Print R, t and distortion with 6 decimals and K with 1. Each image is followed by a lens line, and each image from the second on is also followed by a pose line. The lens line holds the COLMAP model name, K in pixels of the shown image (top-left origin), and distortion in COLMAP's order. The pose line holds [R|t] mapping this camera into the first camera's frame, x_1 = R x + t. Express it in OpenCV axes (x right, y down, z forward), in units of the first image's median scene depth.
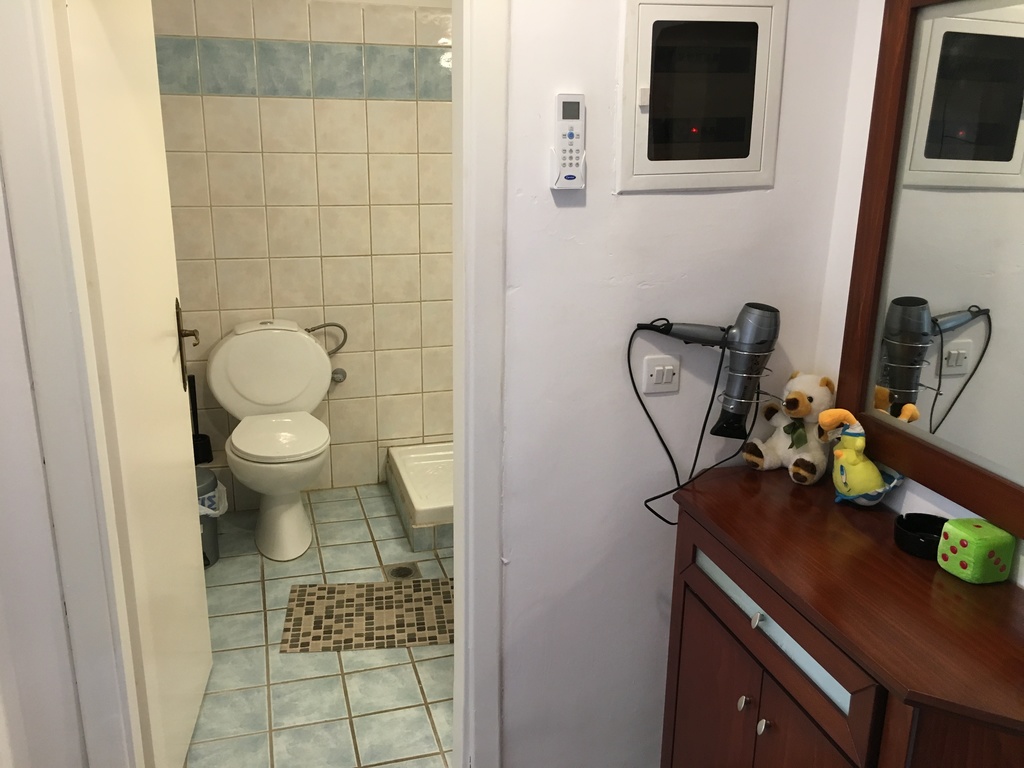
lens RADIAL K [[869.0, 0, 491.1], [0, 869.0, 384.6], [0, 0, 1]] dist [0.086417, -0.104759]
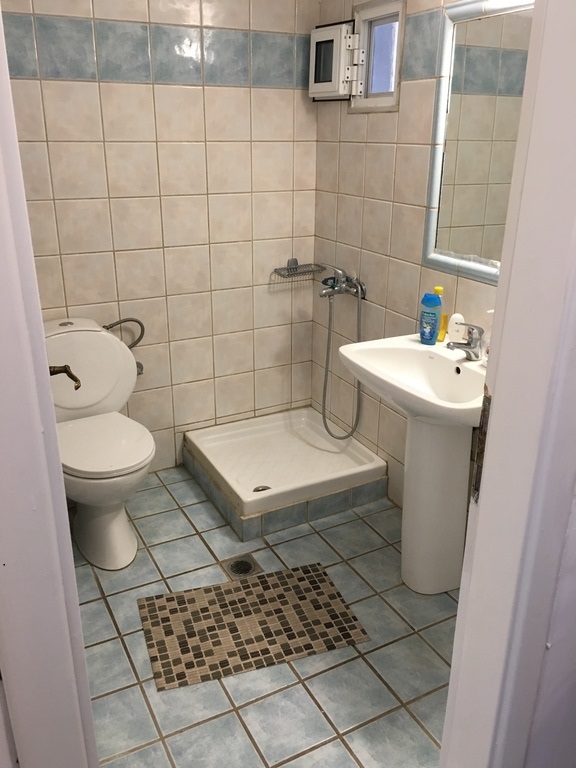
lens RADIAL K [[651.8, 0, 270.9], [0, 651.8, 378.5], [0, 0, 1]] dist [0.086417, -0.104759]
pose [[0.978710, -0.076301, 0.190538, -0.188669], [0.059878, 0.994093, 0.090522, -0.066116], [-0.196320, -0.077186, 0.977497, 0.256995]]
